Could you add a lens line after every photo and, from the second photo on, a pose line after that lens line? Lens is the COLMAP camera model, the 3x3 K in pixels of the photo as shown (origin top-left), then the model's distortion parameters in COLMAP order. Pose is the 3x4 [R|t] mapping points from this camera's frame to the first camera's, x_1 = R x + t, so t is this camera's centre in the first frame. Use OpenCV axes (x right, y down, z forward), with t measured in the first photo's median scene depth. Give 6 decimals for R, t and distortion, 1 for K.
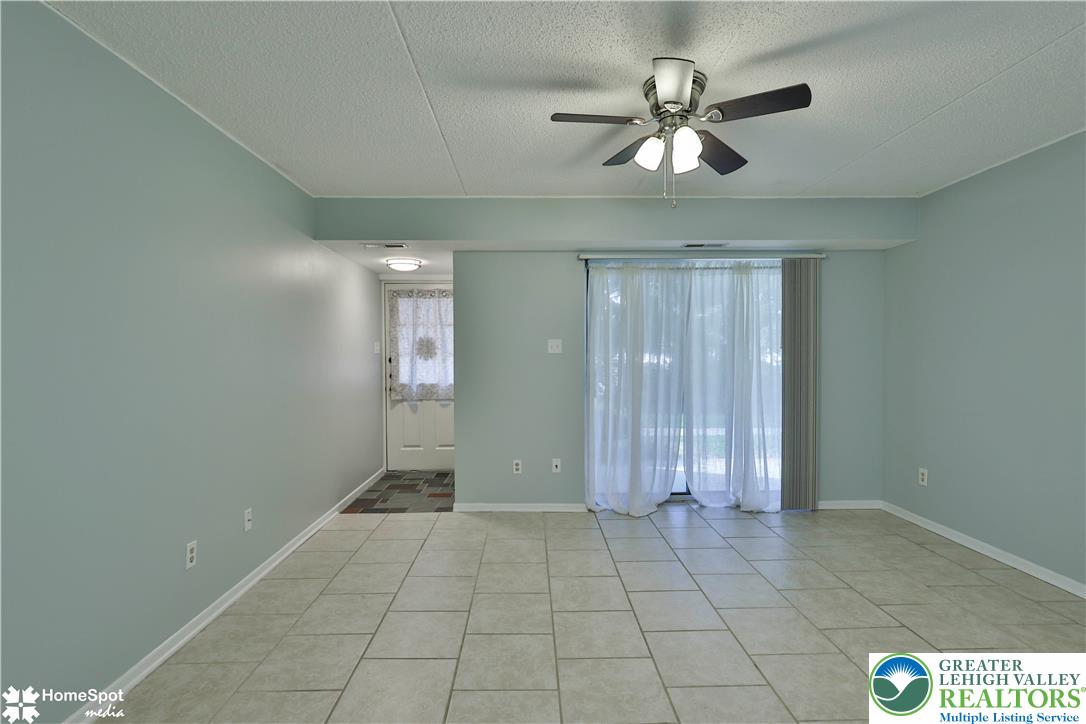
lens RADIAL K [[547.2, 0, 541.3], [0, 547.2, 357.1], [0, 0, 1]] dist [-0.001726, 0.002185]
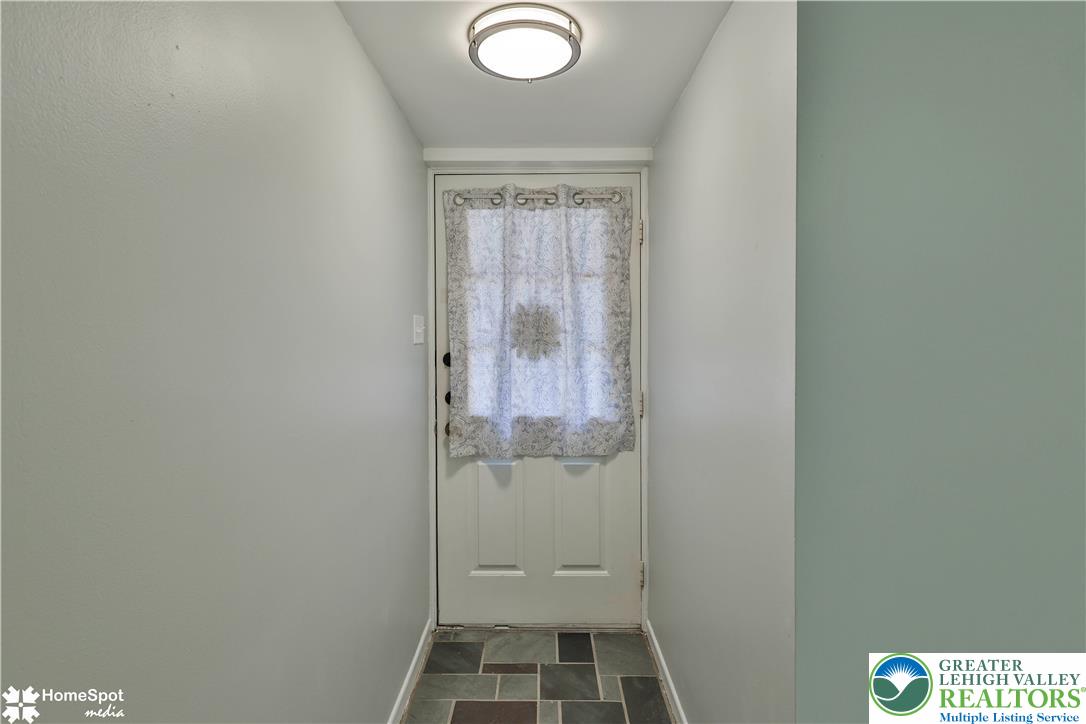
lens RADIAL K [[547.2, 0, 548.6], [0, 547.2, 362.9], [0, 0, 1]] dist [-0.001726, 0.002185]
pose [[0.999432, 0.005626, -0.033230, -0.185782], [-0.005725, 0.999979, -0.002880, 0.008951], [0.033213, 0.003068, 0.999444, 0.589530]]
